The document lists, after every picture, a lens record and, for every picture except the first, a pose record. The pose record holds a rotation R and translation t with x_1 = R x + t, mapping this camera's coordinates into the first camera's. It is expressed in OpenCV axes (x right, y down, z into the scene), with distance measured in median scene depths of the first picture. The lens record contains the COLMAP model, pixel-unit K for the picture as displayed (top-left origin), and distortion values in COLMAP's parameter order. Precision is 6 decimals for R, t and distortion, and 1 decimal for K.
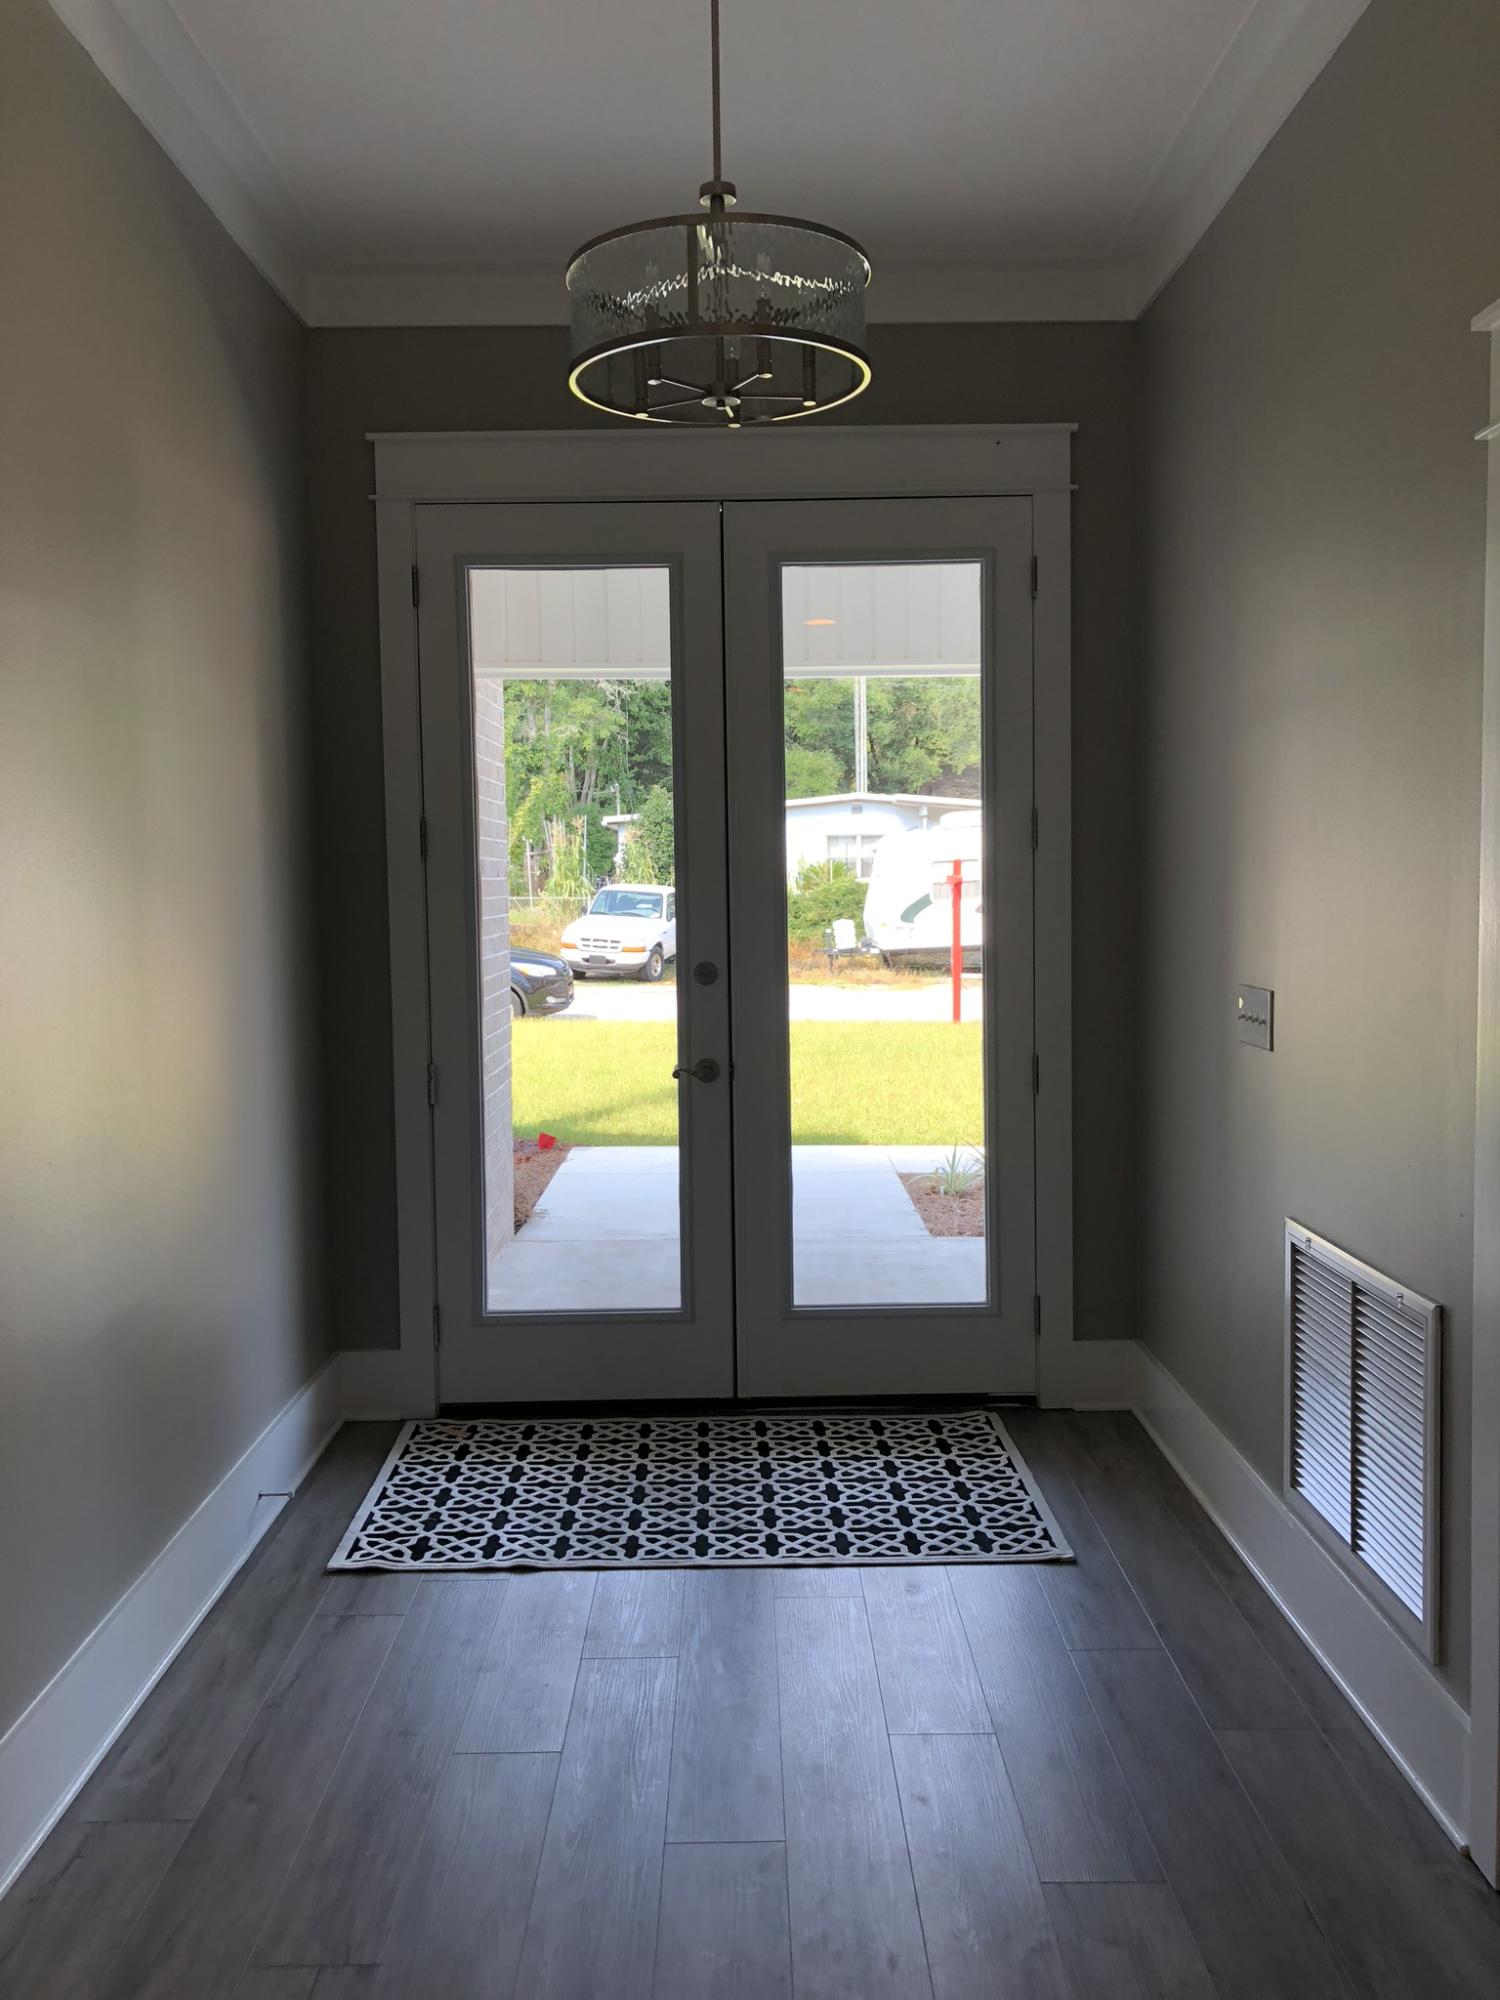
lens RADIAL K [[1631.2, 0, 746.9], [0, 1631.2, 993.9], [0, 0, 1]] dist [0.047306, -0.044287]
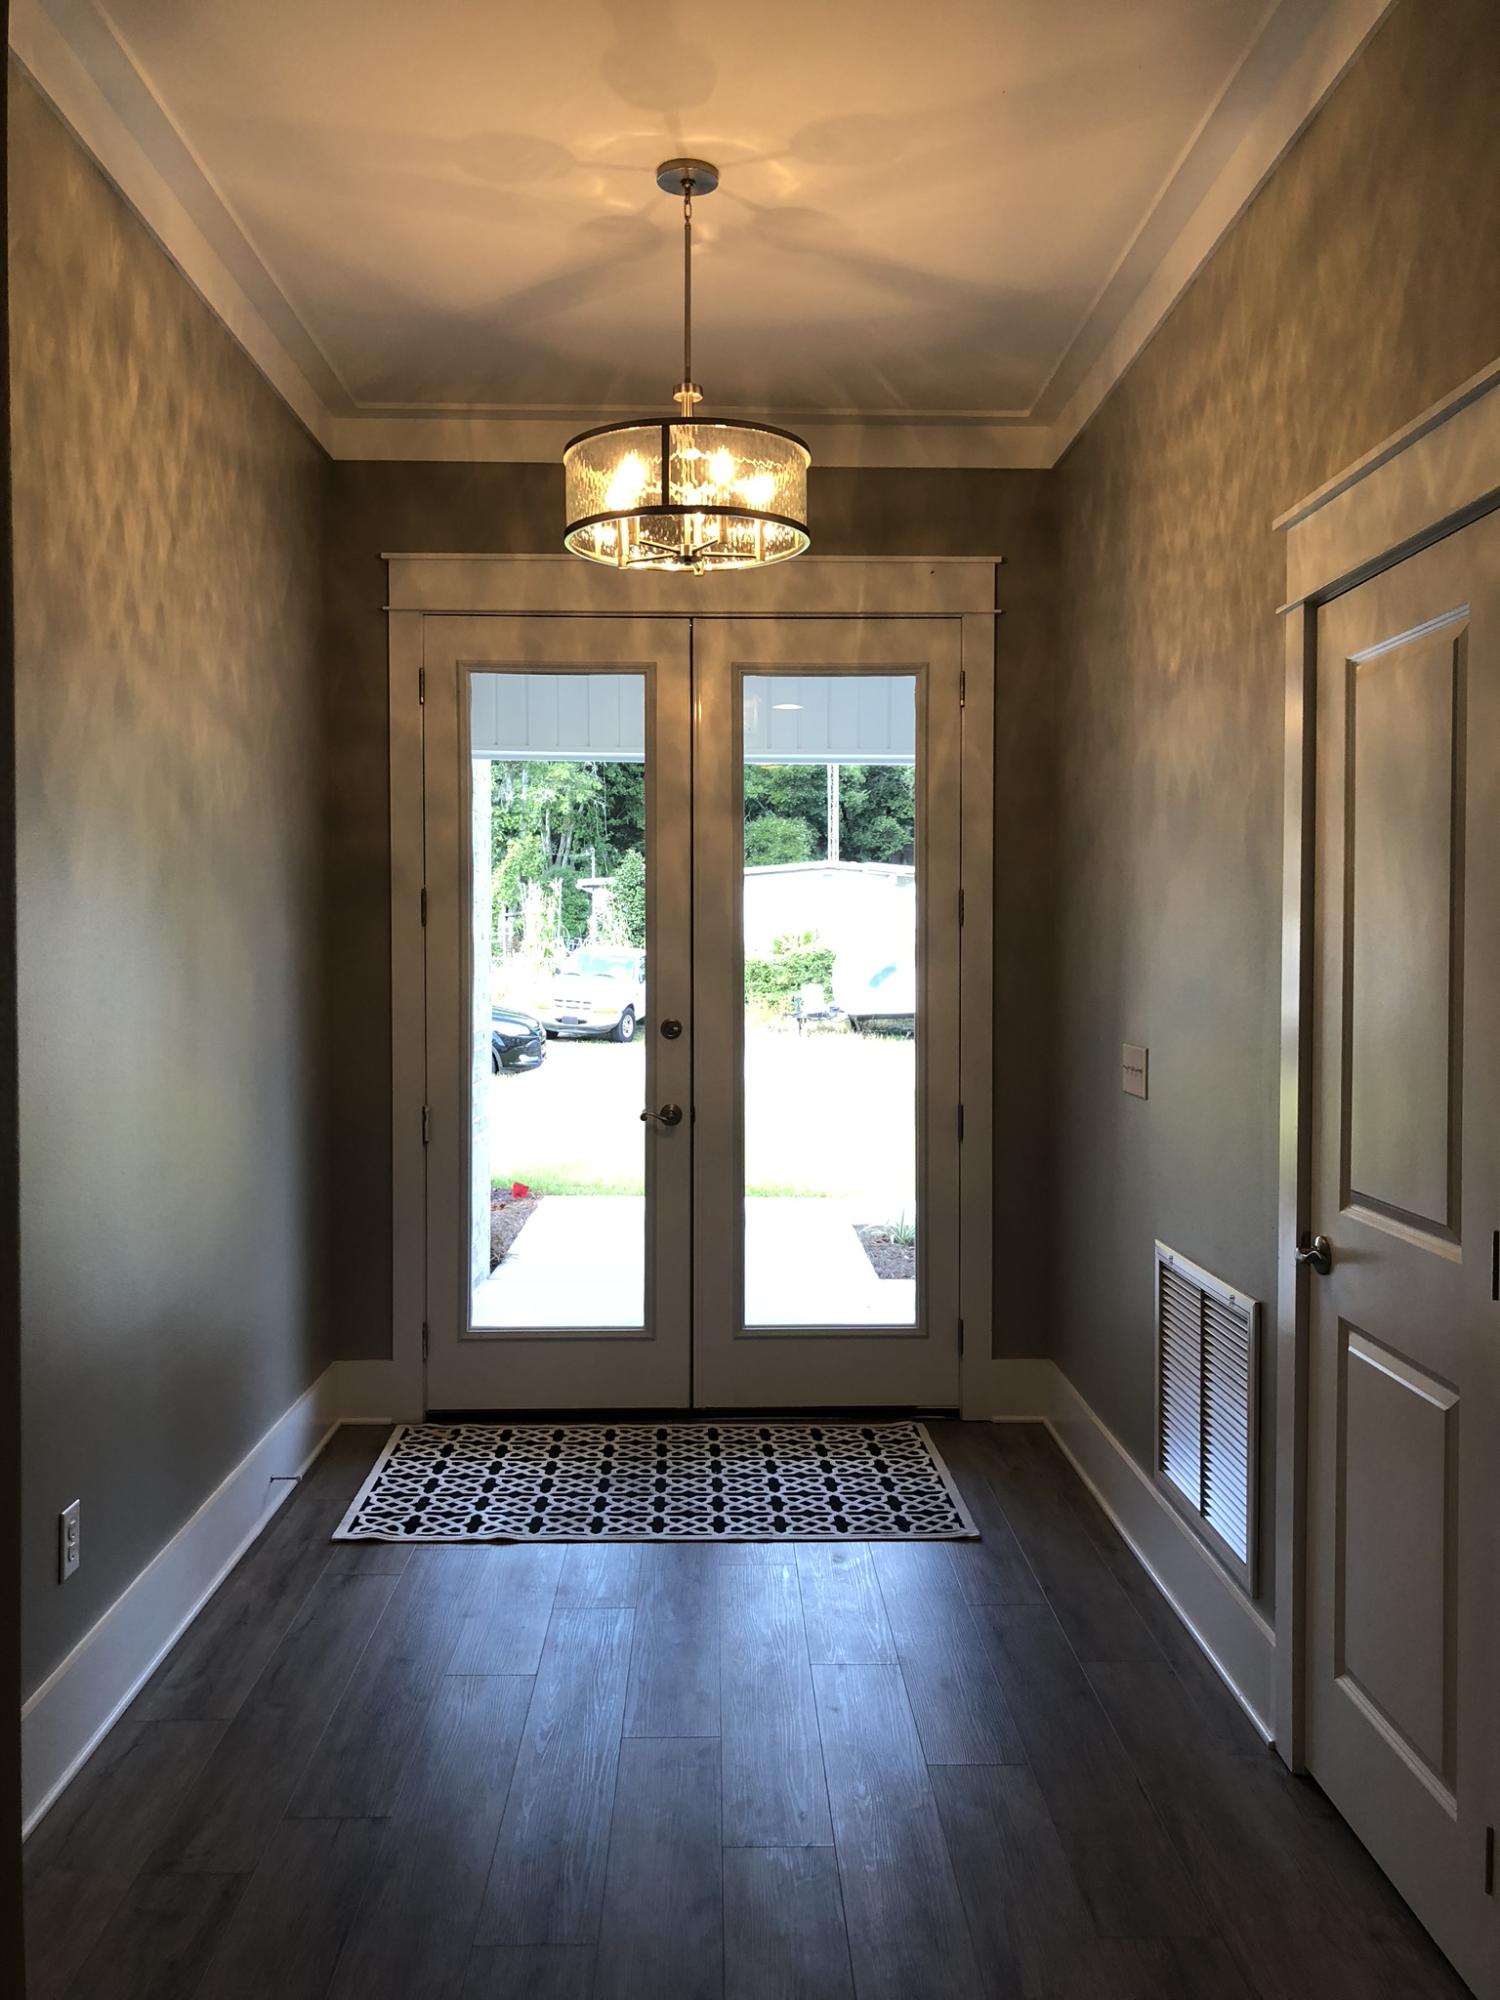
lens RADIAL K [[1631.2, 0, 743.5], [0, 1631.2, 994.8], [0, 0, 1]] dist [0.047306, -0.044287]
pose [[0.999777, 0.015030, 0.014850, 0.009659], [-0.014448, 0.999151, -0.038582, 0.008688], [-0.015417, 0.038358, 0.999145, -0.163052]]
